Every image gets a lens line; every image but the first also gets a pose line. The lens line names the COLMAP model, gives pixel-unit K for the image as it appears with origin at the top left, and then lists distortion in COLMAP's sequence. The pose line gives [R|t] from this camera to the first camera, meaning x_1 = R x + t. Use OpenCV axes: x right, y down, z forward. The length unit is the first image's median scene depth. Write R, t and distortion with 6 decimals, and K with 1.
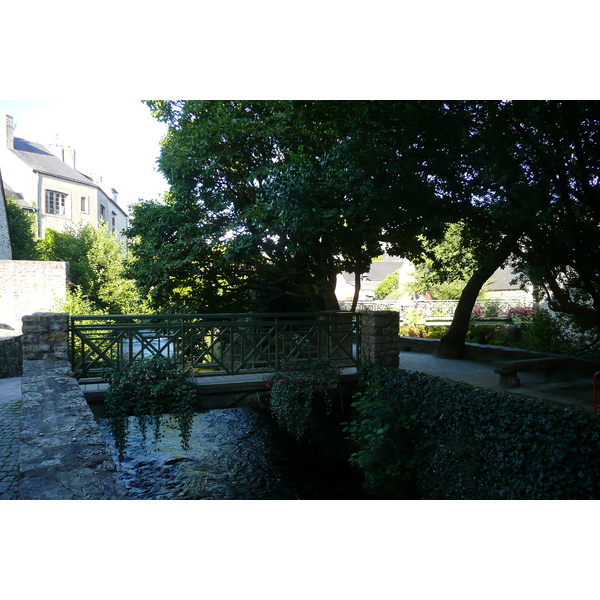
lens RADIAL K [[476.0, 0, 300.6], [0, 476.0, 301.6], [0, 0, 1]] dist [-0.000415, -0.005796]
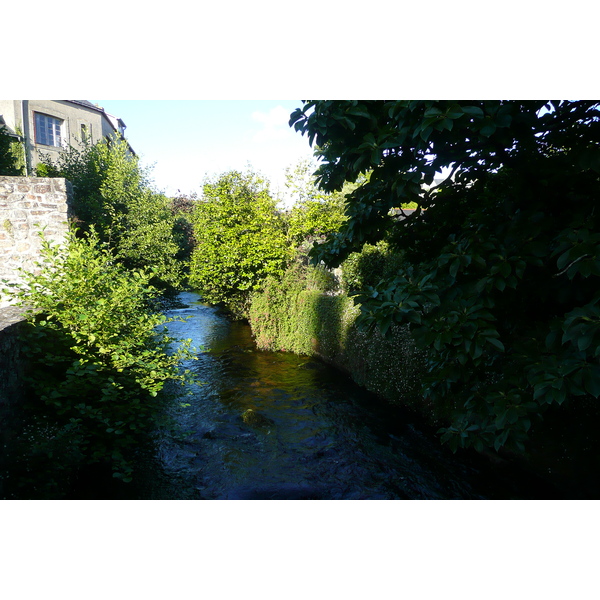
lens RADIAL K [[476.0, 0, 299.4], [0, 476.0, 300.3], [0, 0, 1]] dist [-0.000415, -0.005796]
pose [[0.999587, -0.025593, -0.013102, -0.121404], [0.026633, 0.995885, 0.086621, 0.005380], [0.010831, -0.086934, 0.996155, 0.244920]]
